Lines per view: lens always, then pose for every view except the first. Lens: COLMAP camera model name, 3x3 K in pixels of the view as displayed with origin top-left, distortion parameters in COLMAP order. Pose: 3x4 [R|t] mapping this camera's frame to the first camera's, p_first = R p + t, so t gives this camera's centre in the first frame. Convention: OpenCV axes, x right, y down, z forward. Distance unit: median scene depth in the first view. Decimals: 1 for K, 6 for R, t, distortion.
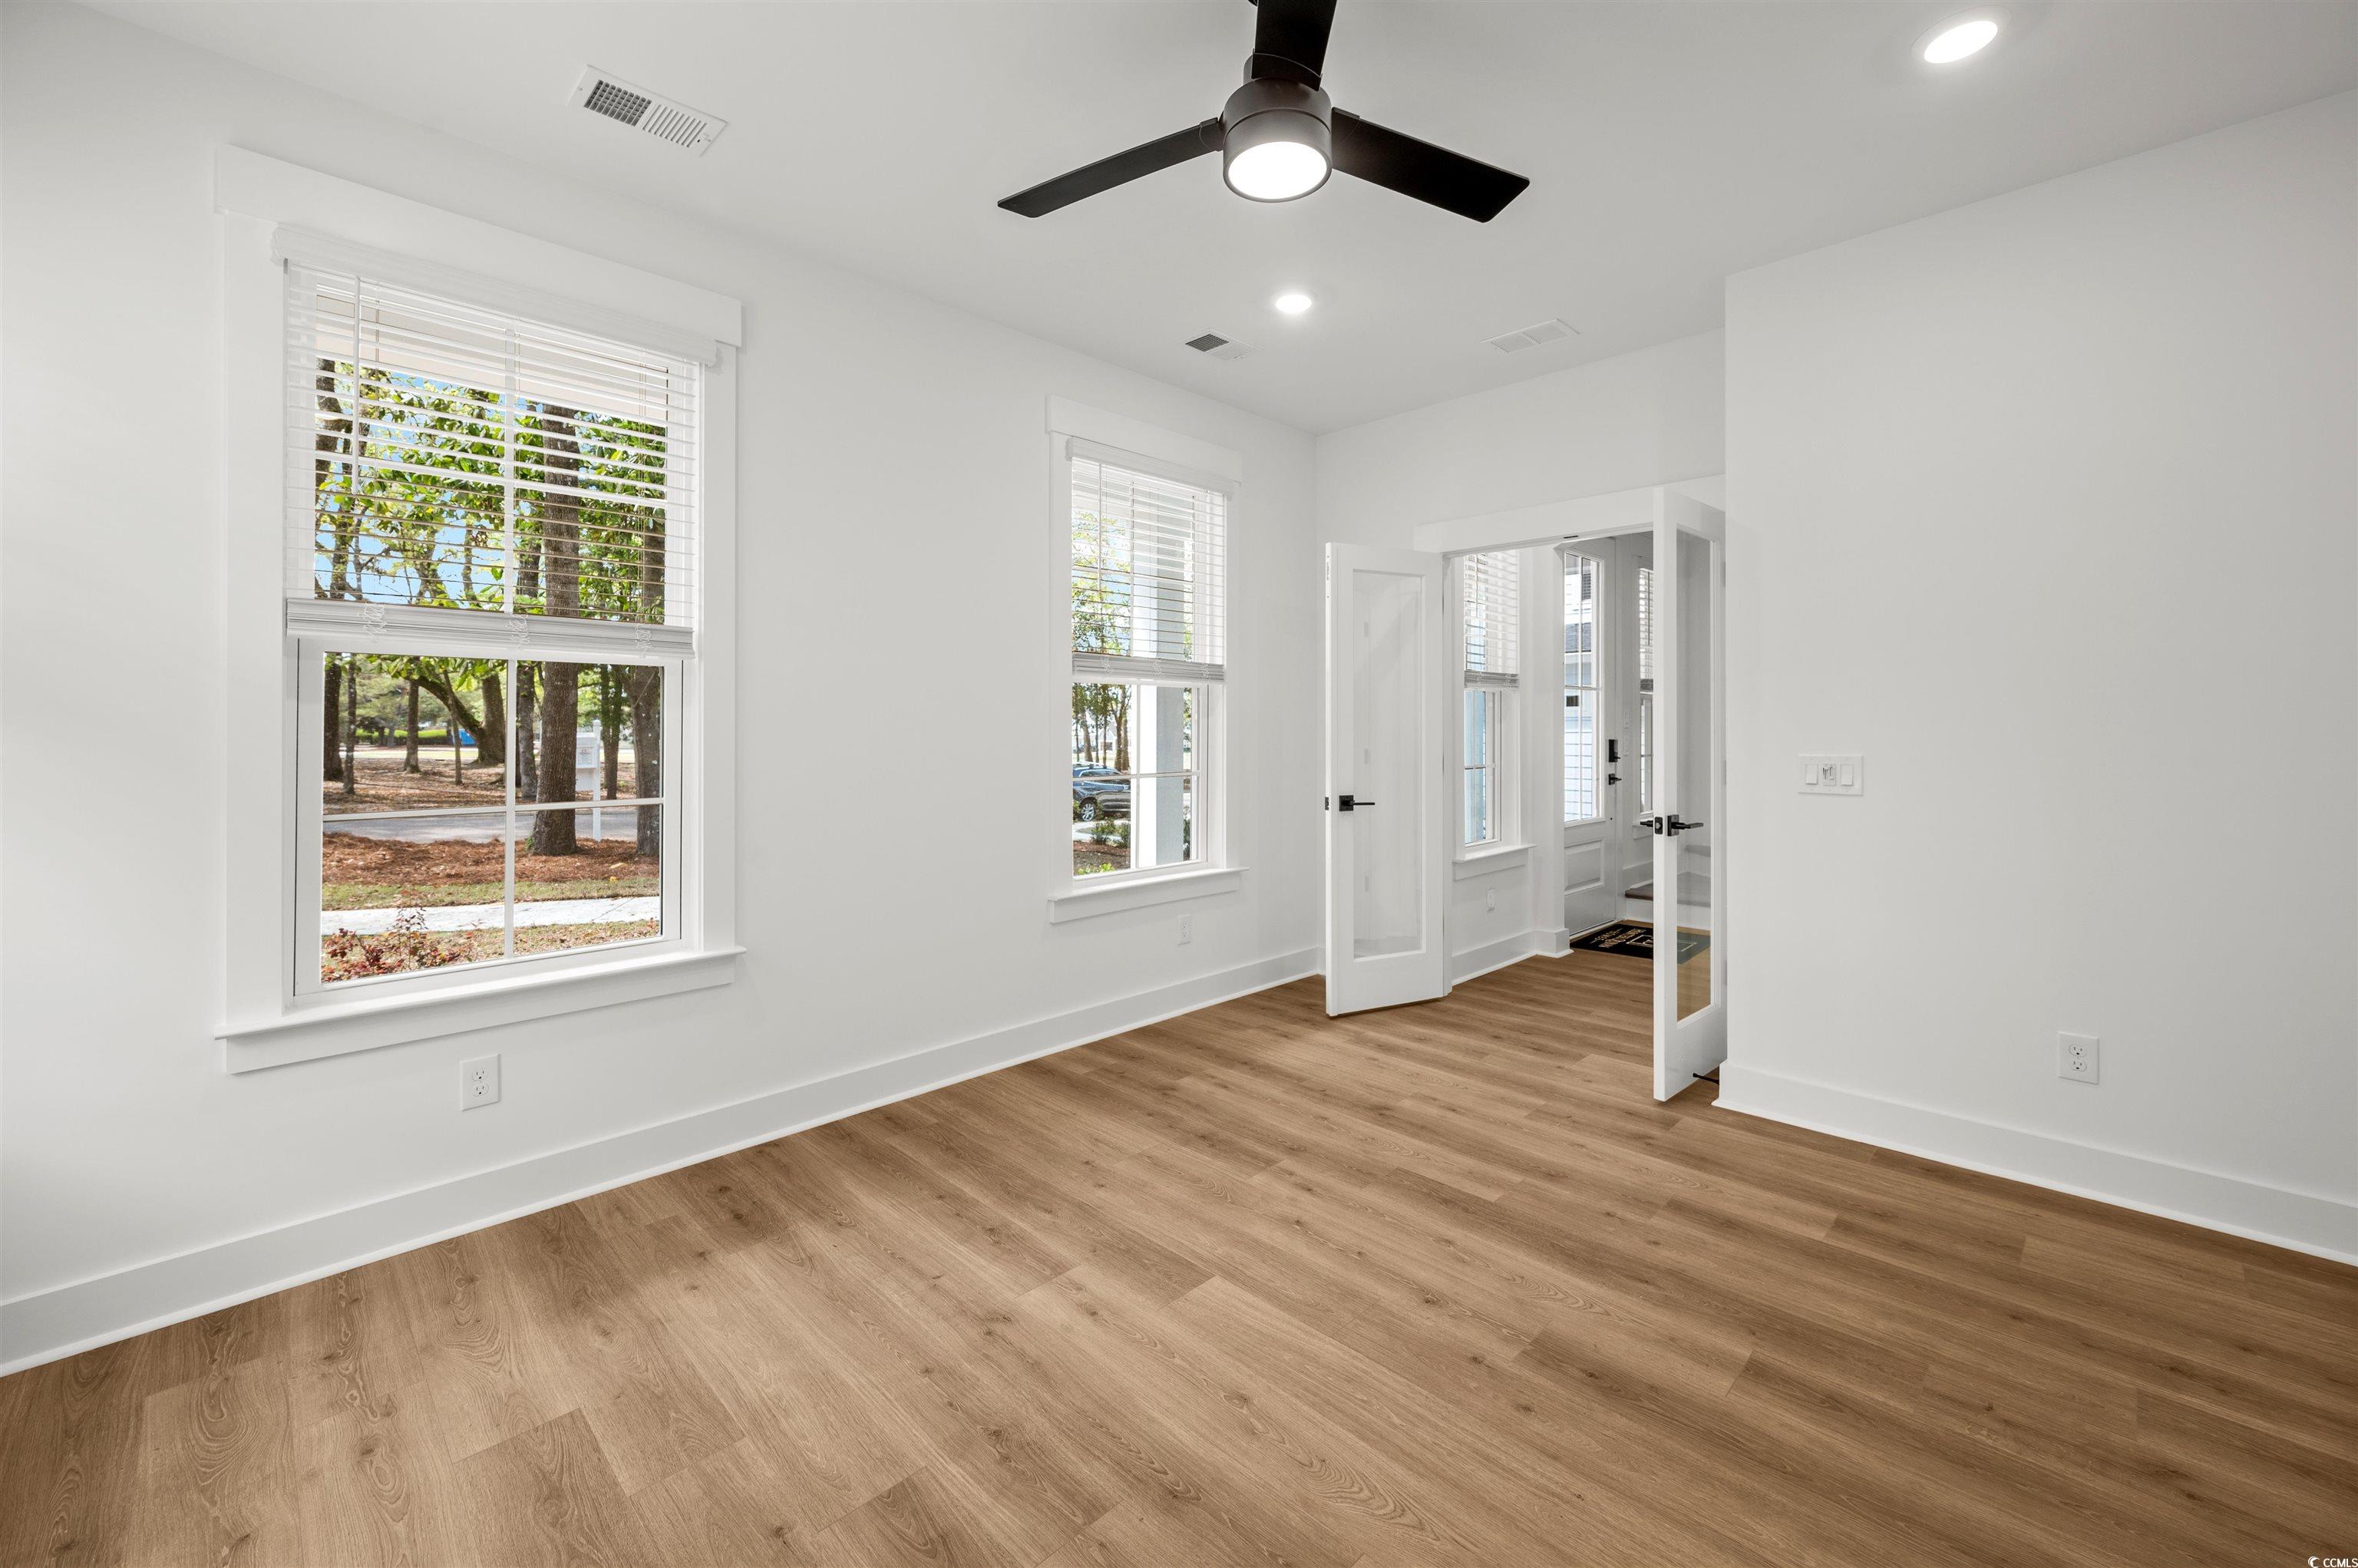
lens RADIAL K [[948.9, 0, 1182.2], [0, 948.9, 742.2], [0, 0, 1]] dist [-0.001004, -0.000153]
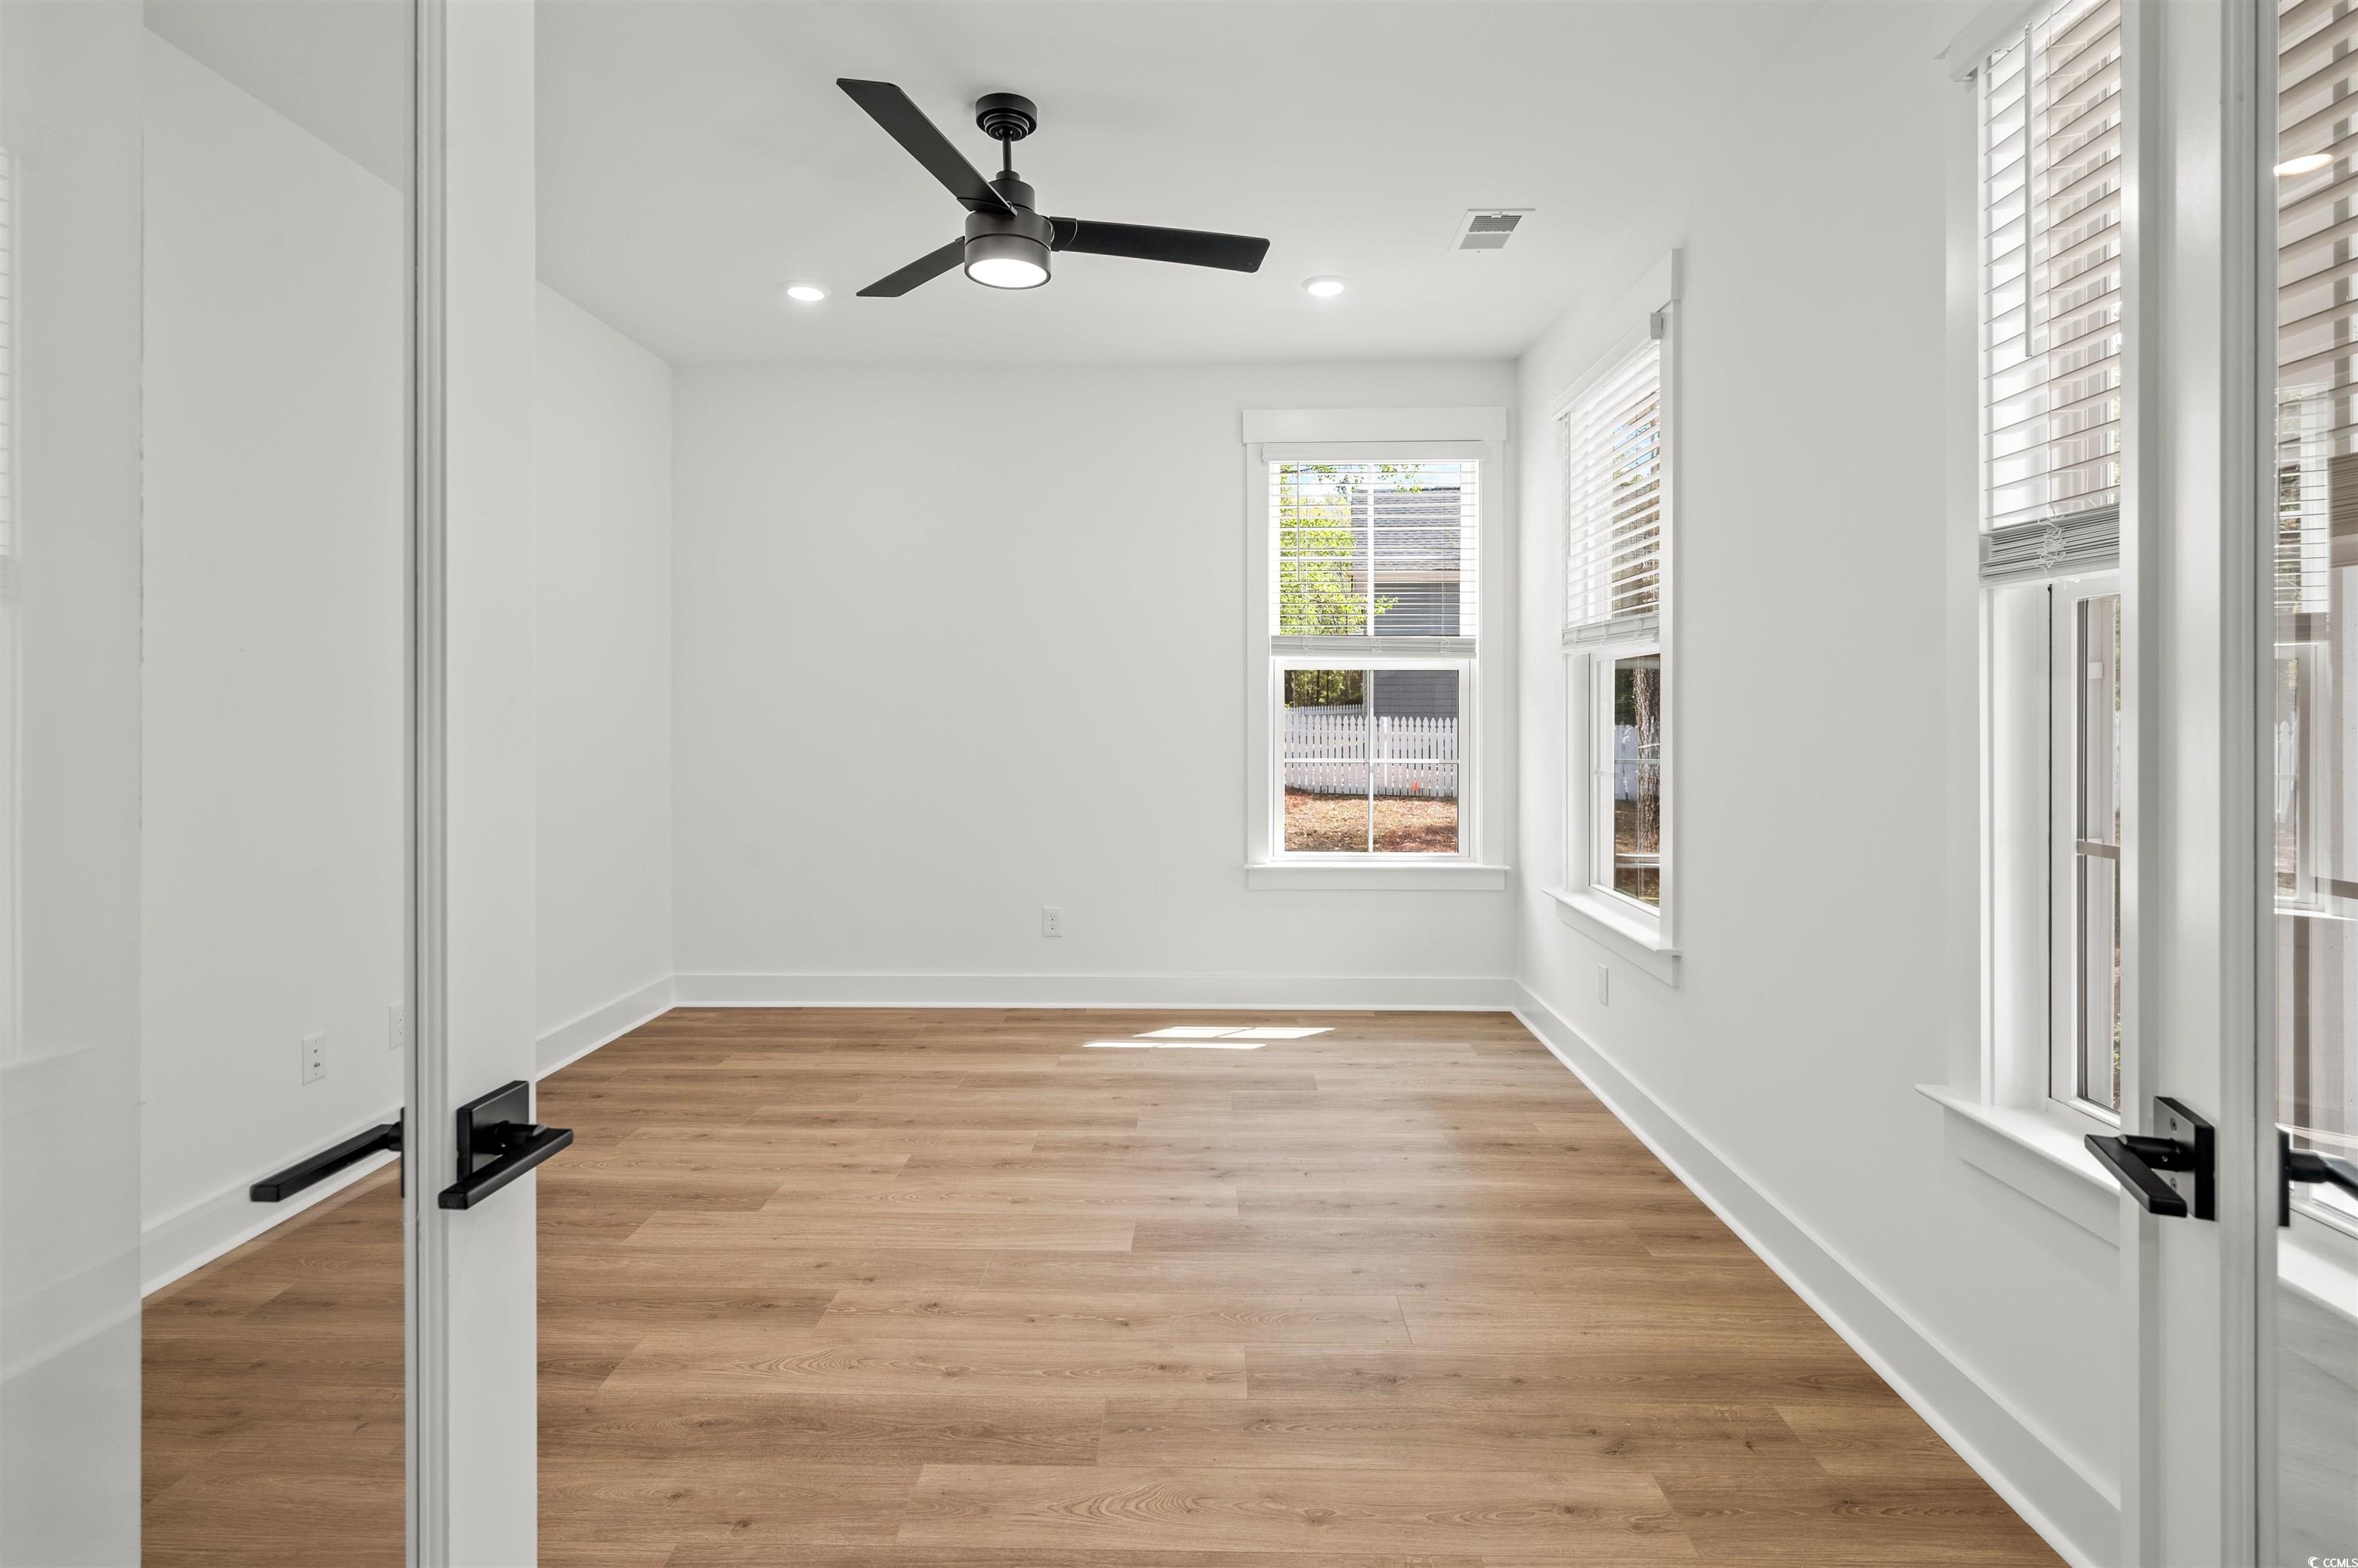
lens RADIAL K [[1155.5, 0, 1179.5], [0, 1155.5, 710.7], [0, 0, 1]] dist [-0.000279, -0.000283]
pose [[-0.726141, 0.000923, -0.687545, 0.766783], [-0.011631, 0.999840, 0.013626, -0.028366], [0.687448, 0.017891, -0.726014, 1.744538]]
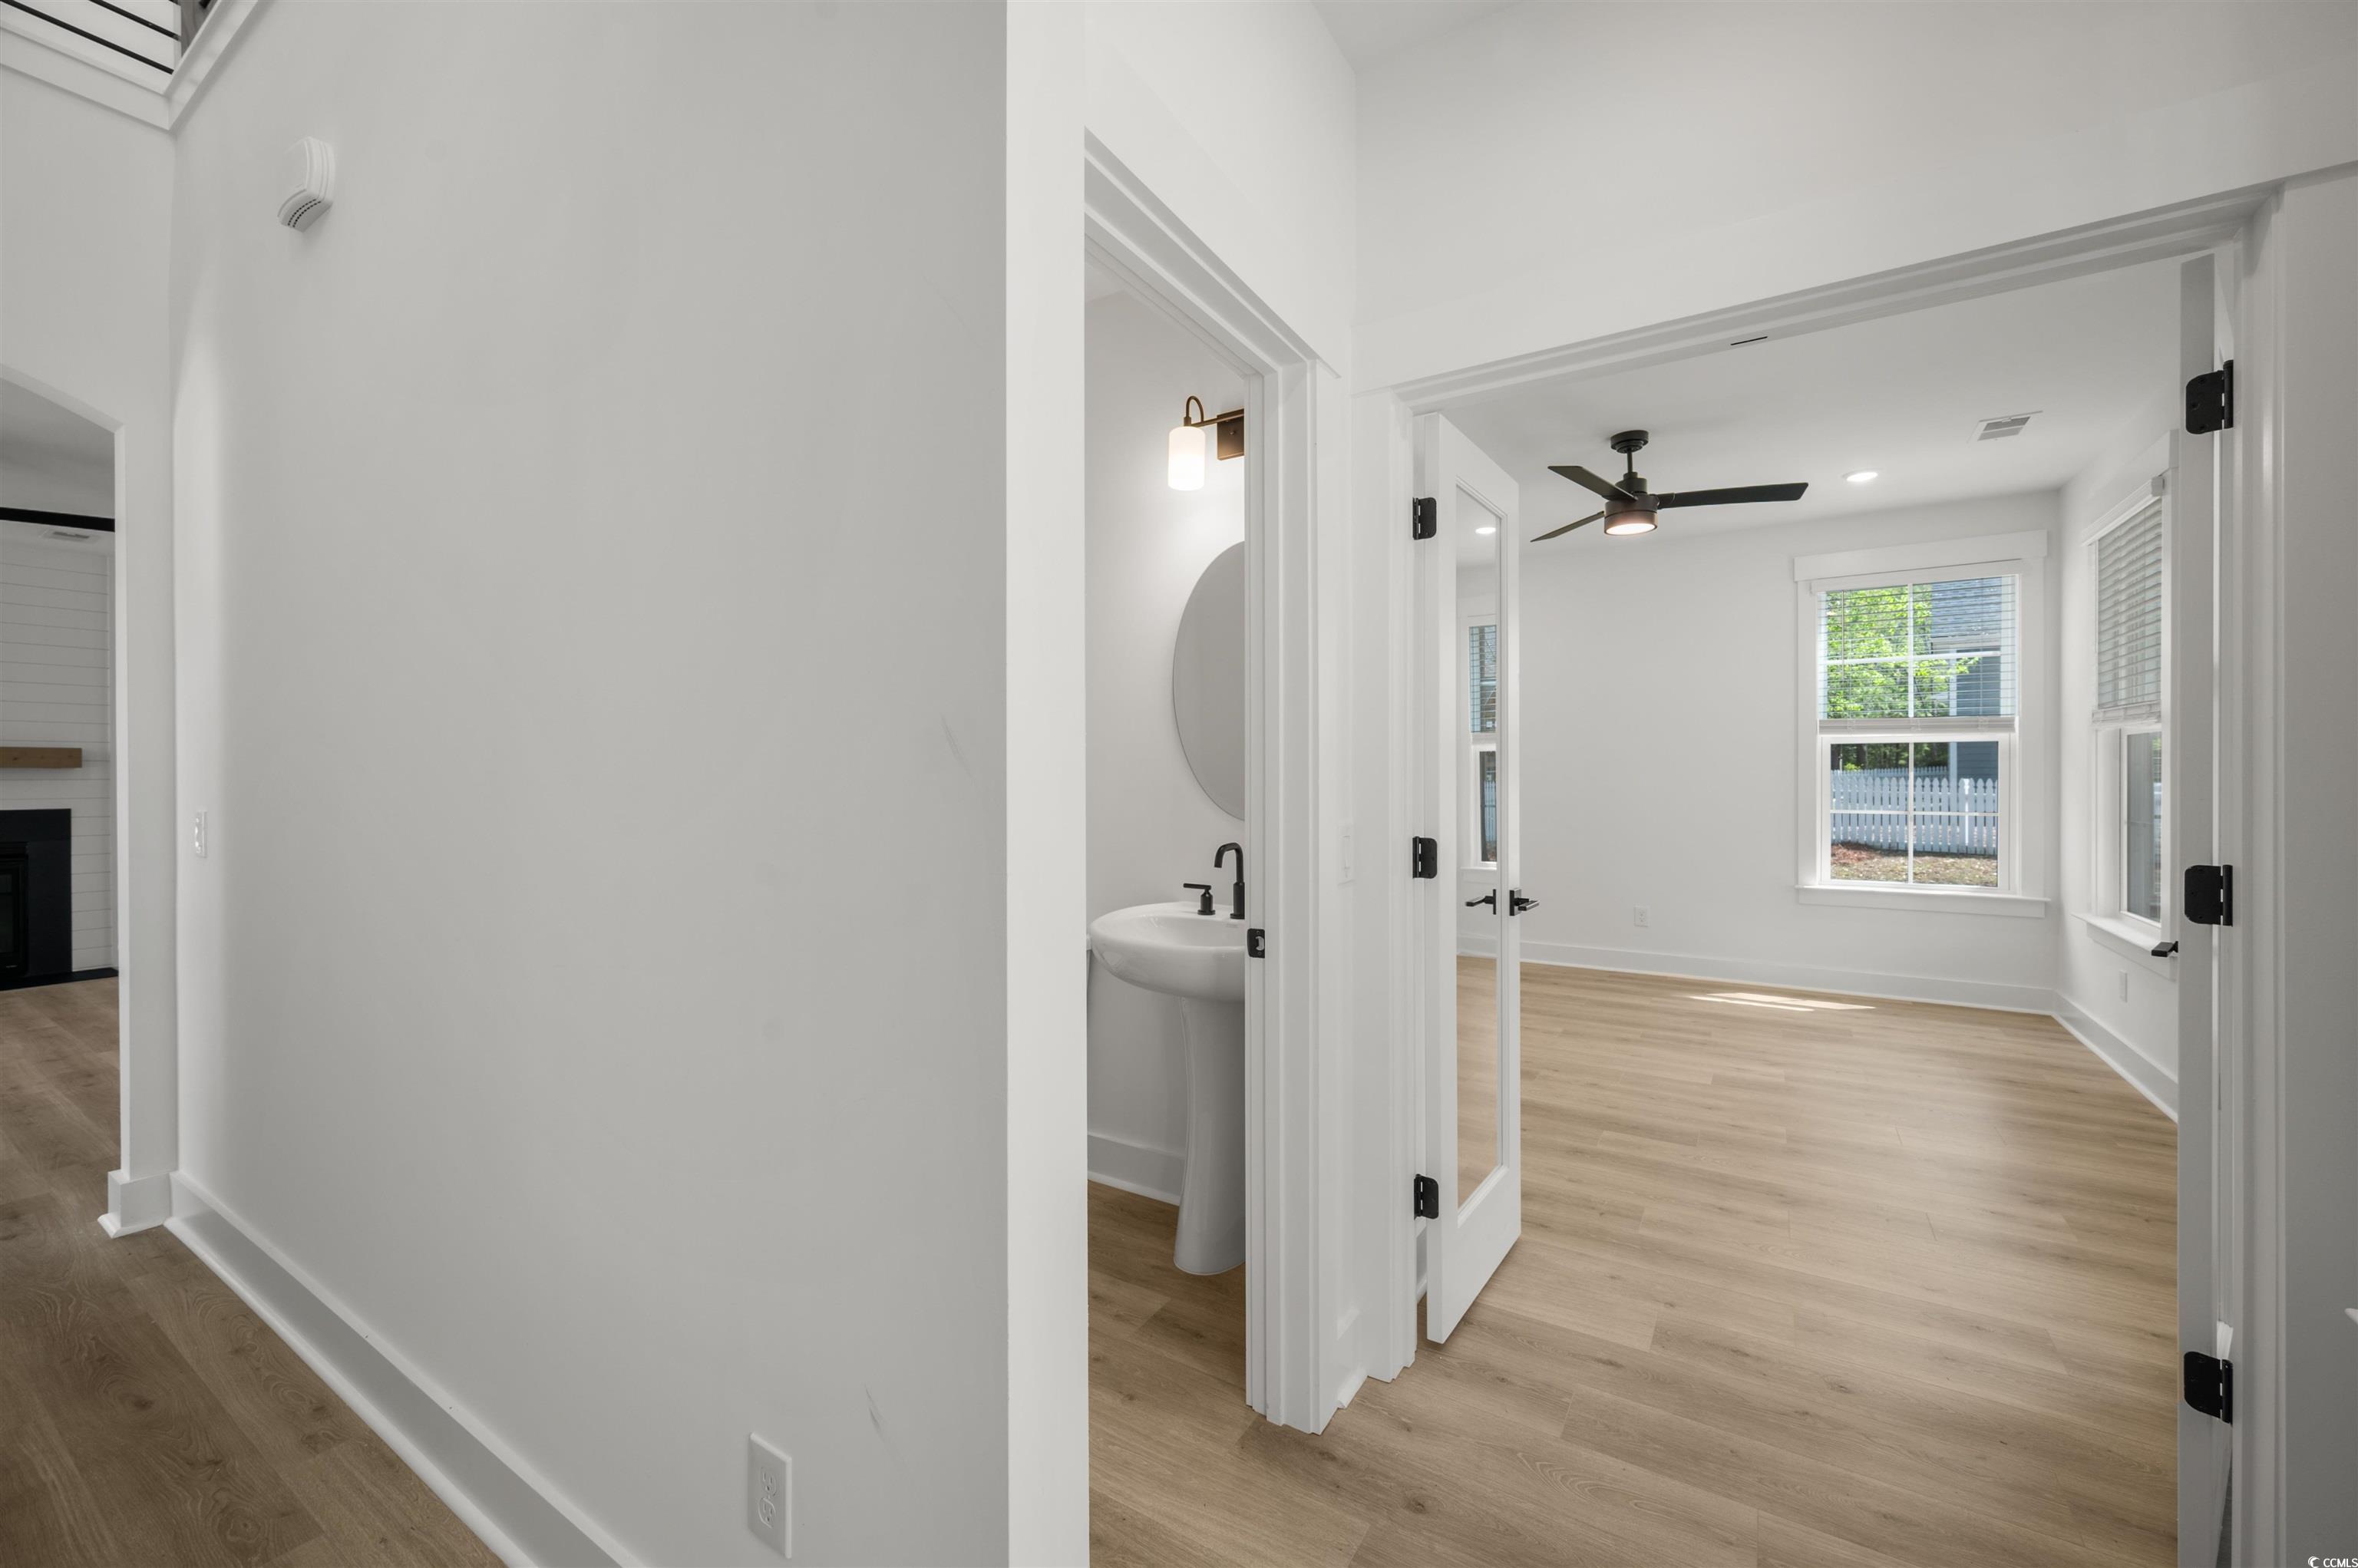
lens RADIAL K [[940.9, 0, 1176.7], [0, 940.9, 774.1], [0, 0, 1]] dist [-0.000681, -0.000315]
pose [[-0.975533, 0.002621, -0.219838, 1.263310], [-0.001447, 0.999831, 0.018344, -0.042053], [0.219849, 0.018214, -0.975364, 2.253677]]
